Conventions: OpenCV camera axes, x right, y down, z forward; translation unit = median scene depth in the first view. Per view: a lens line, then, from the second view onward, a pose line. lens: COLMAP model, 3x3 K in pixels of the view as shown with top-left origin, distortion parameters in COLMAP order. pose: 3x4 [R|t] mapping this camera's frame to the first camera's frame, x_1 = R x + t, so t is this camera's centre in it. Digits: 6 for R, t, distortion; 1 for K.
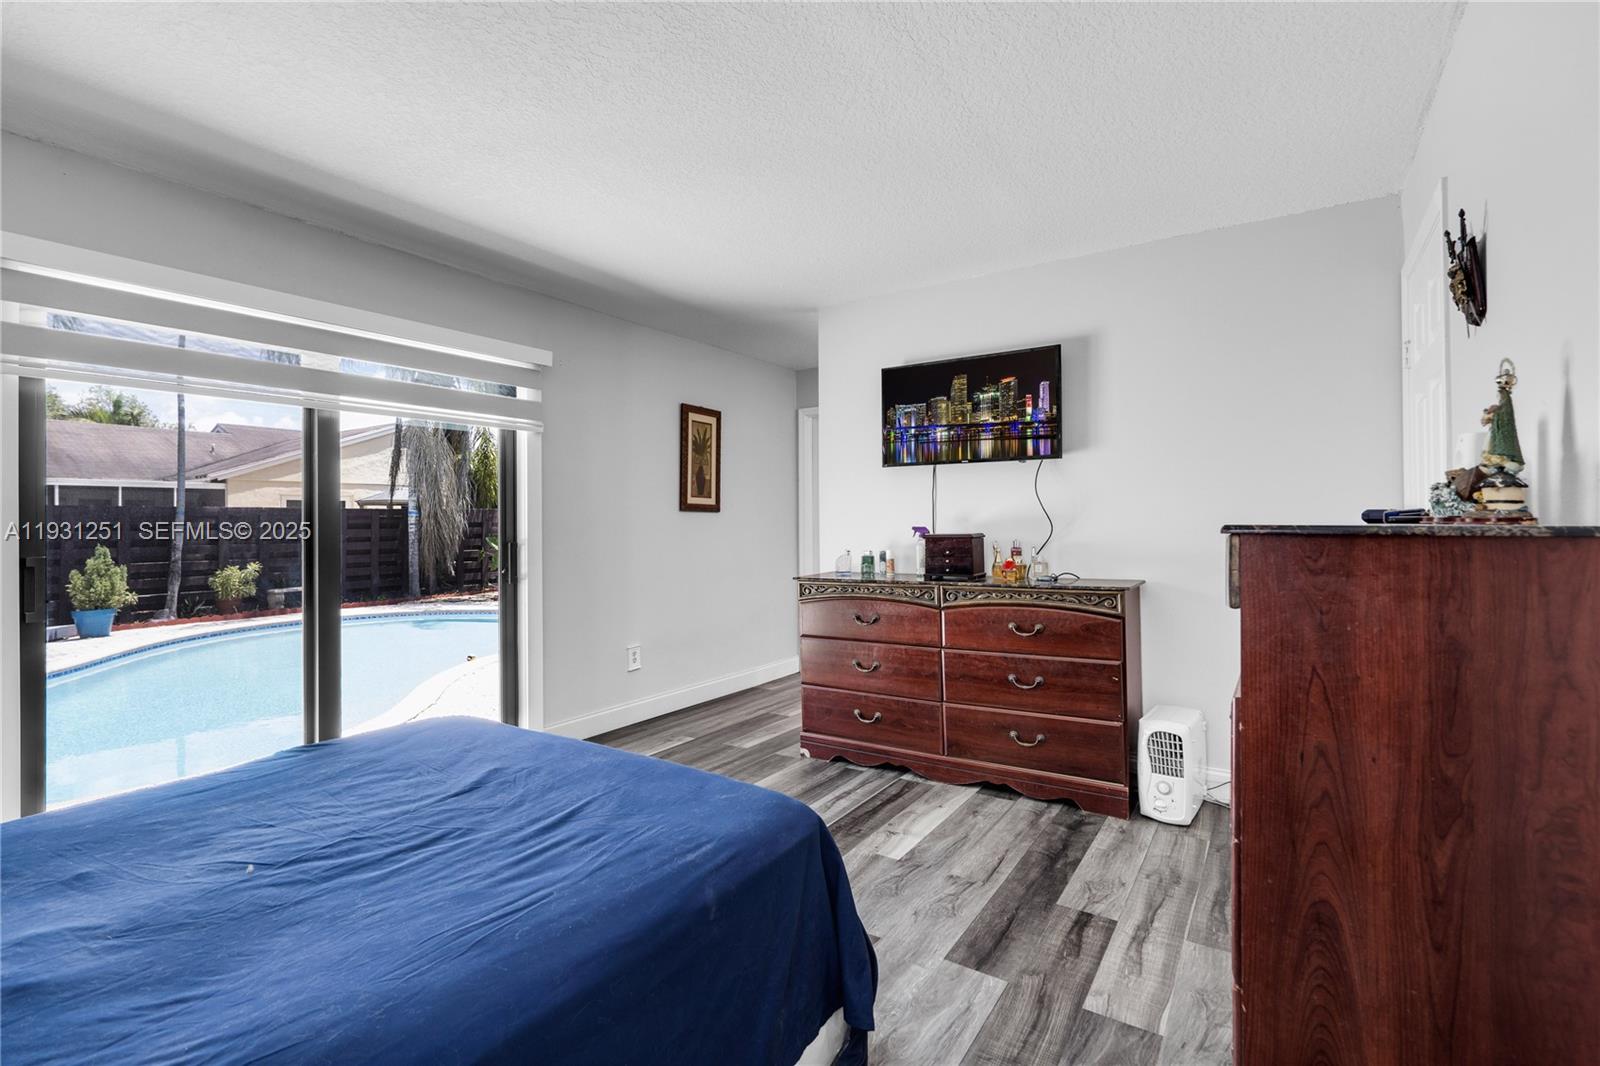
lens RADIAL K [[742.0, 0, 805.0], [0, 742.0, 531.1], [0, 0, 1]] dist [-0.031857, -0.000365]
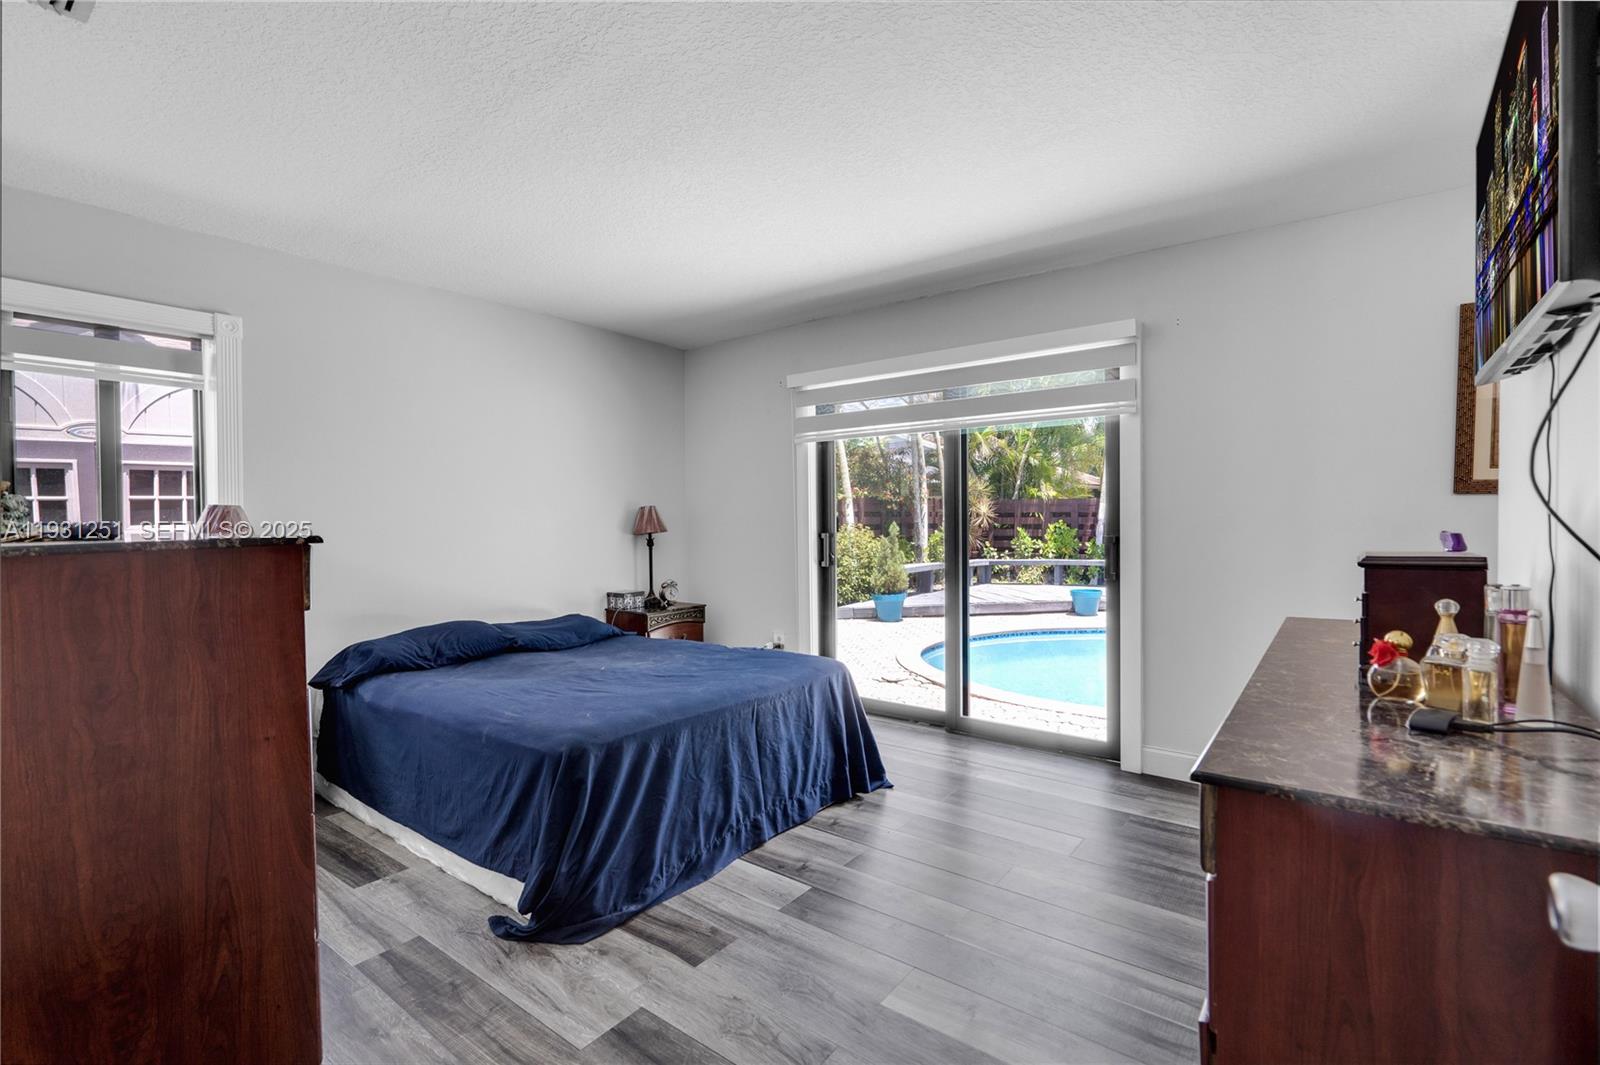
lens RADIAL K [[742.0, 0, 804.1], [0, 742.0, 518.7], [0, 0, 1]] dist [-0.031857, -0.000365]
pose [[-0.084230, 0.015752, -0.996322, 1.063811], [-0.005090, 0.999855, 0.016238, -0.033464], [0.996433, 0.006439, -0.084138, 1.277218]]
